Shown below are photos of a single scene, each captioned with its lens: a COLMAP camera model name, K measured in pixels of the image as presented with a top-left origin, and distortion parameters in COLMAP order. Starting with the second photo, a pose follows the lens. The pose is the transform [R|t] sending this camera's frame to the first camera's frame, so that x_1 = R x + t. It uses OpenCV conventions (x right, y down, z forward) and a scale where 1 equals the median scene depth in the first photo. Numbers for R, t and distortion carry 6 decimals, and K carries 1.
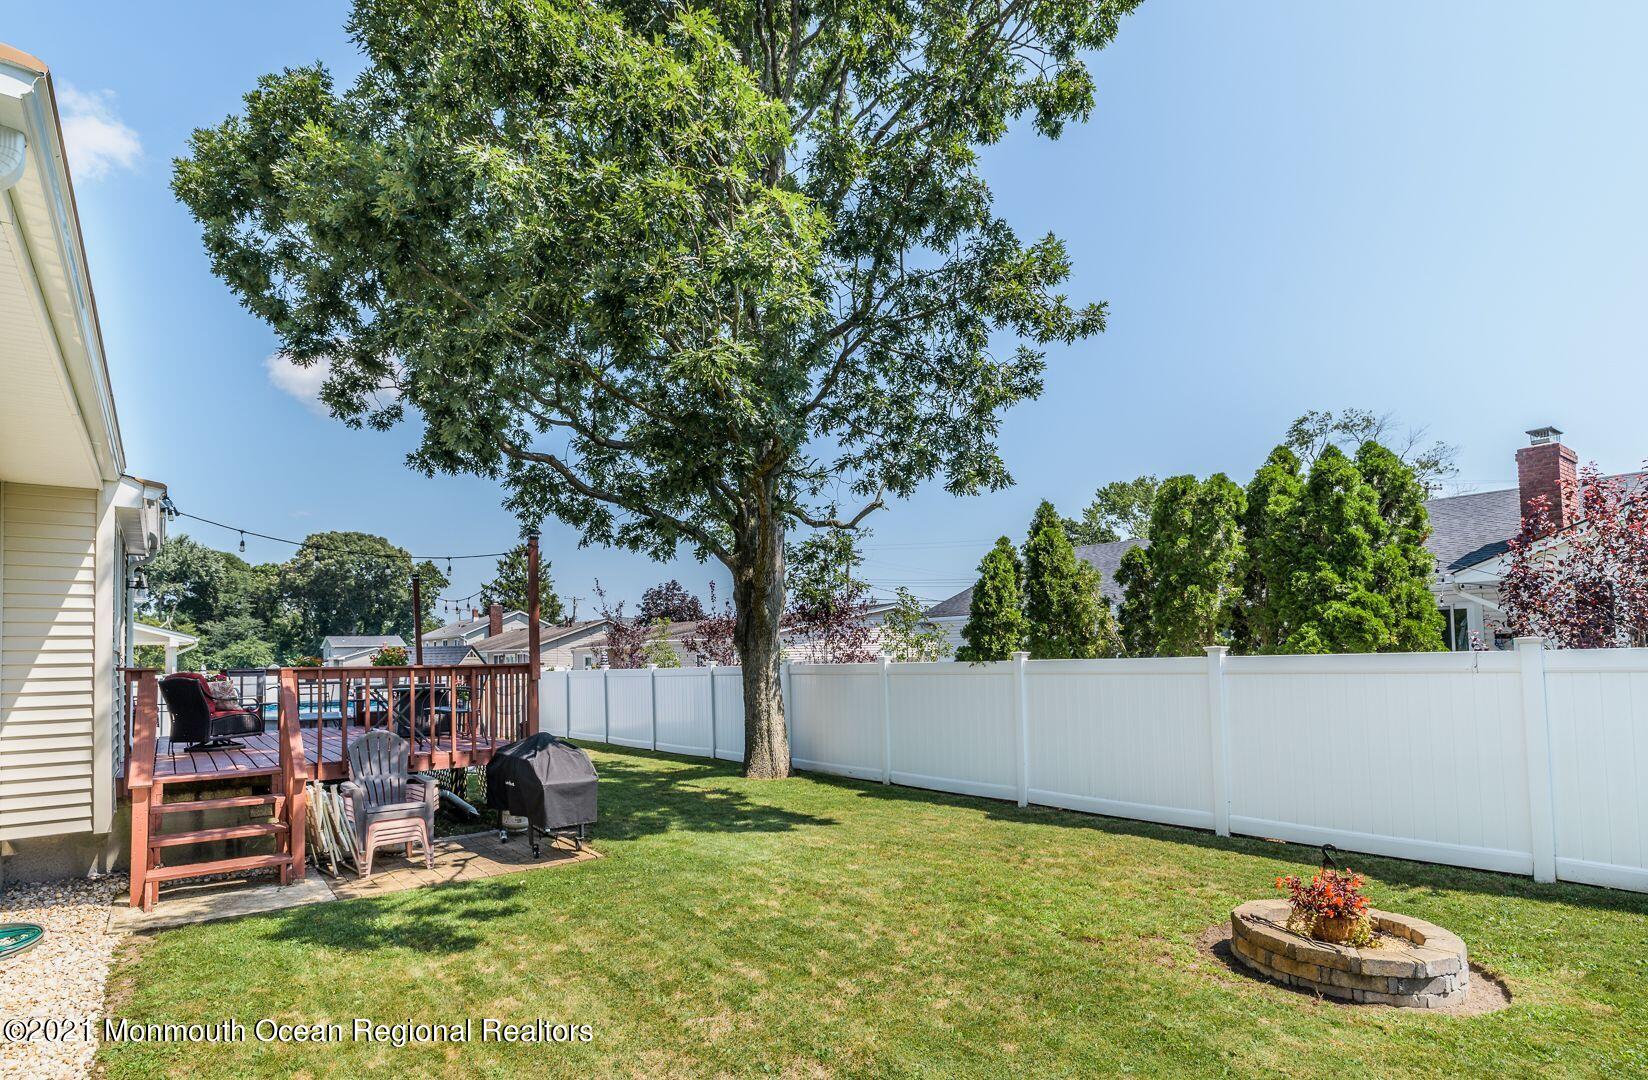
lens RADIAL K [[824.1, 0, 780.0], [0, 824.1, 630.8], [0, 0, 1]] dist [0.000344, 0.000135]
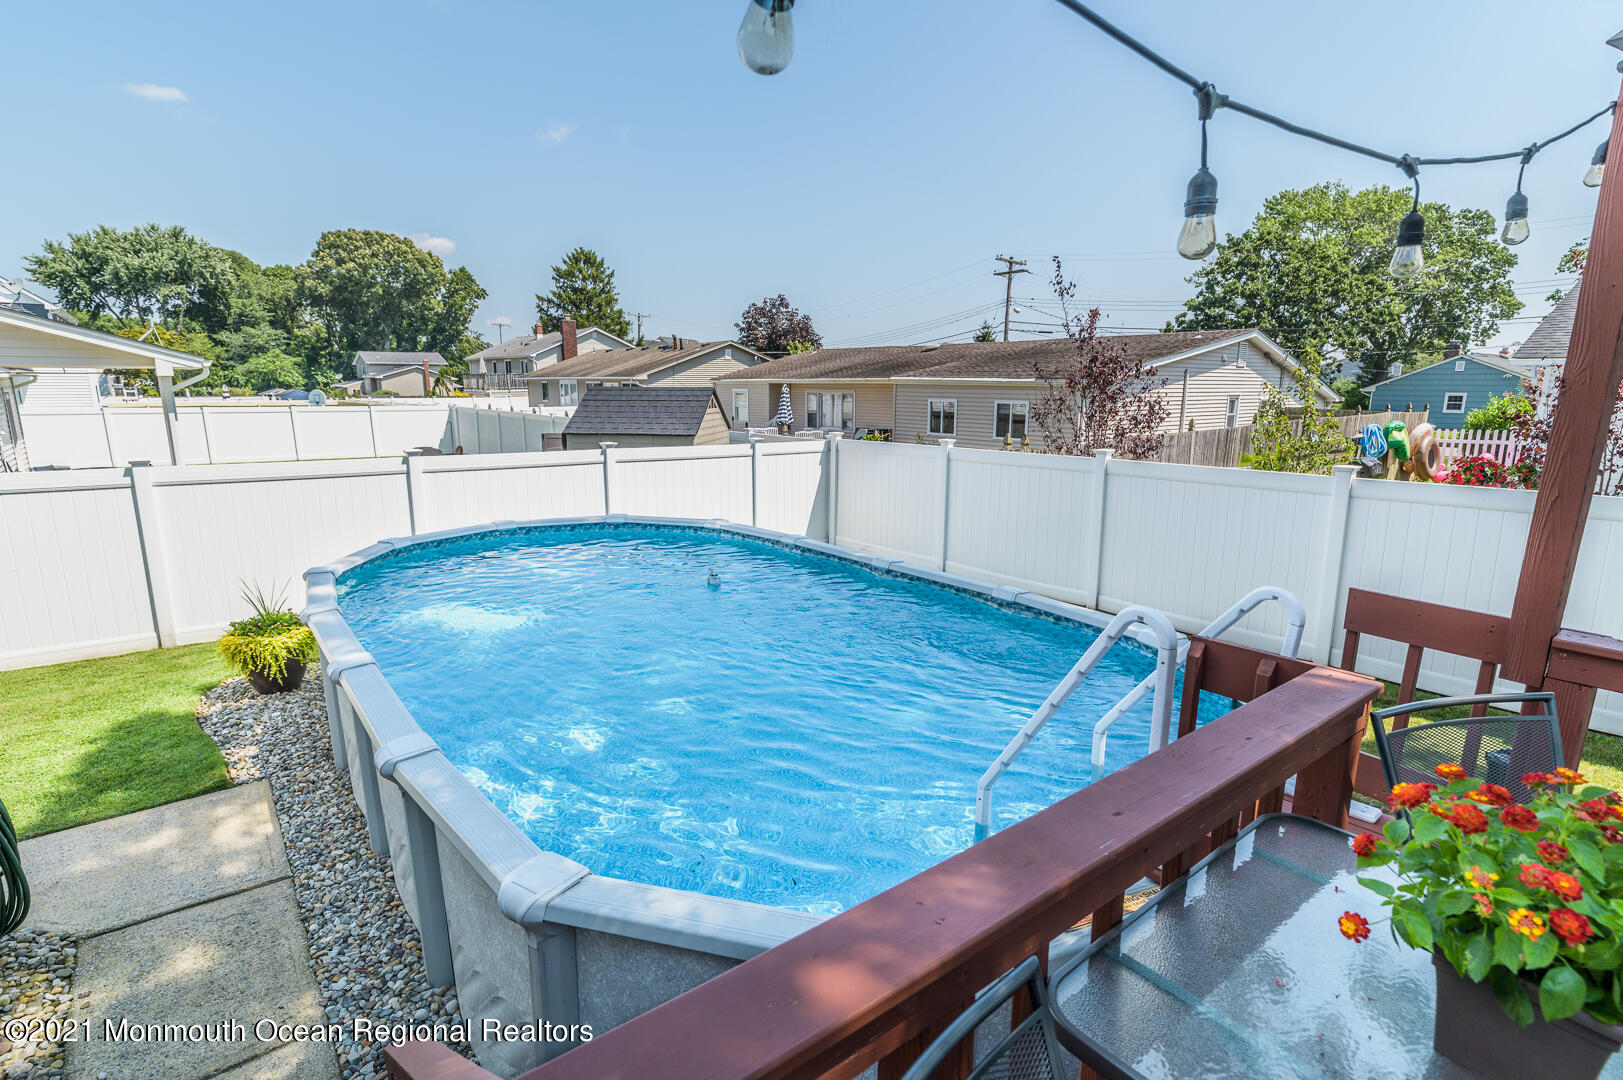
lens RADIAL K [[781.8, 0, 810.0], [0, 781.8, 542.2], [0, 0, 1]] dist [0.001862, 0.003998]
pose [[0.999521, 0.018115, 0.025103, -0.067585], [-0.023464, 0.972283, 0.232626, -0.001356], [-0.020193, -0.233103, 0.972242, 0.098369]]
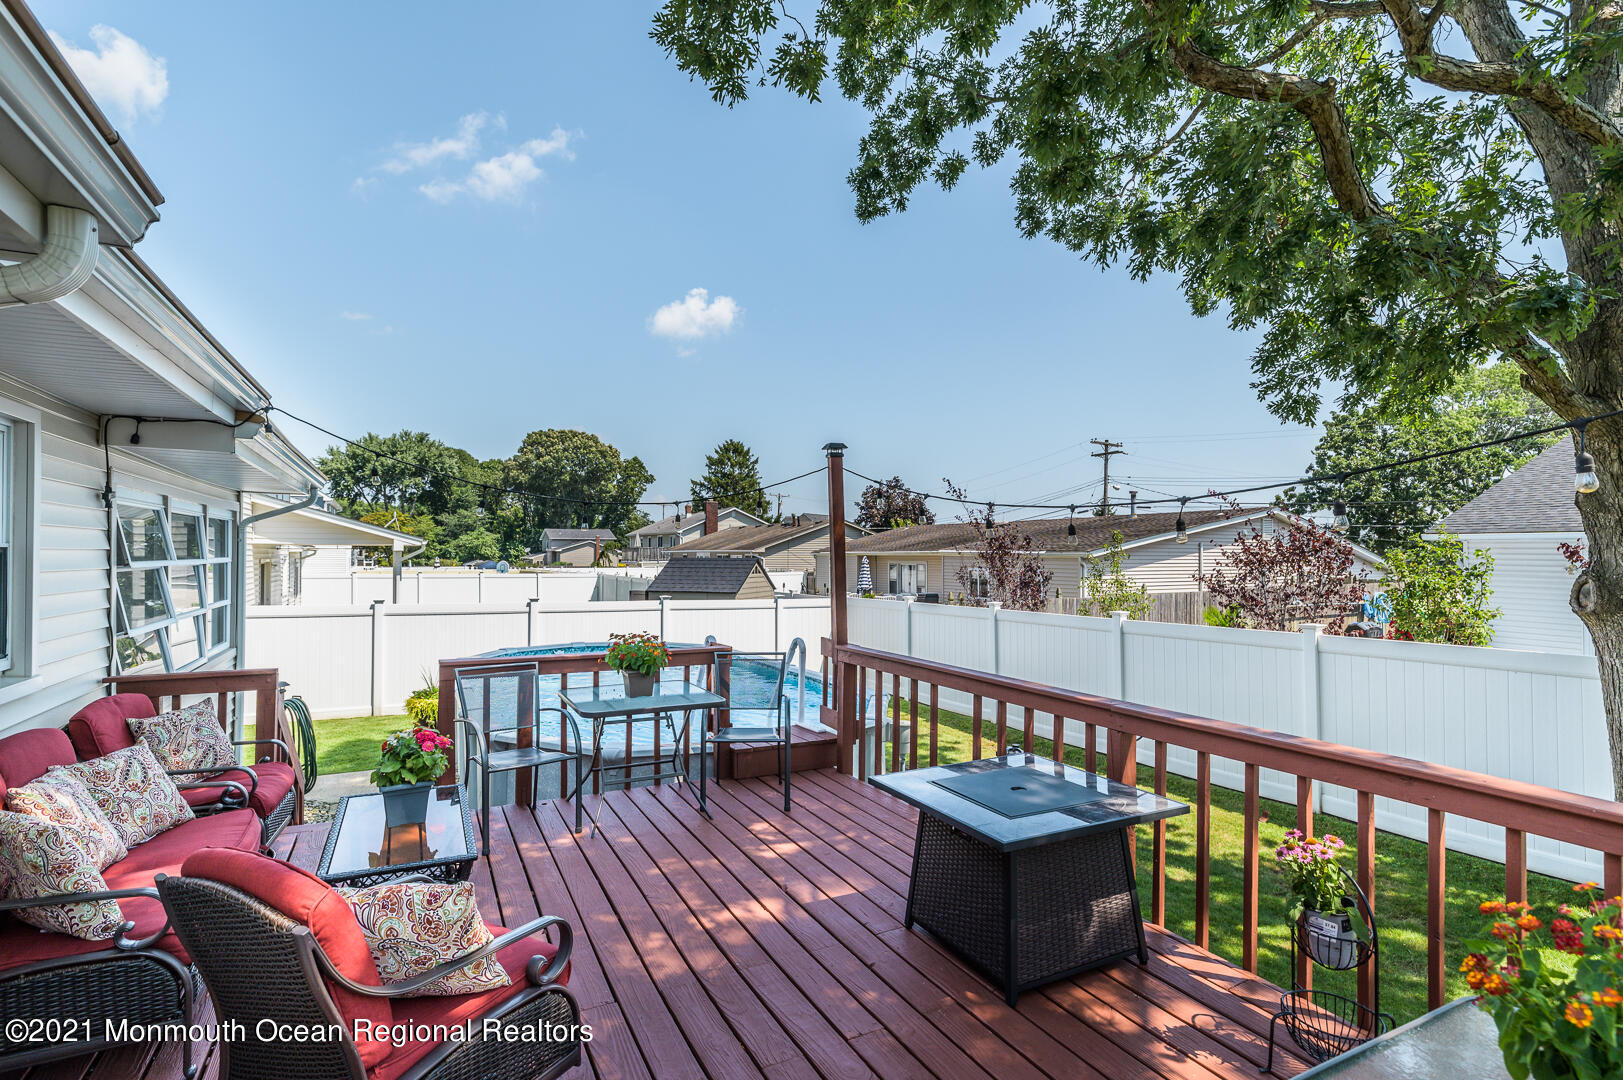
lens RADIAL K [[781.8, 0, 810.8], [0, 781.8, 547.9], [0, 0, 1]] dist [0.001862, 0.003998]
pose [[0.985636, 0.020719, -0.167605, -0.044508], [-0.016168, 0.999464, 0.028476, -0.002822], [0.168105, -0.025358, 0.985443, 0.067580]]
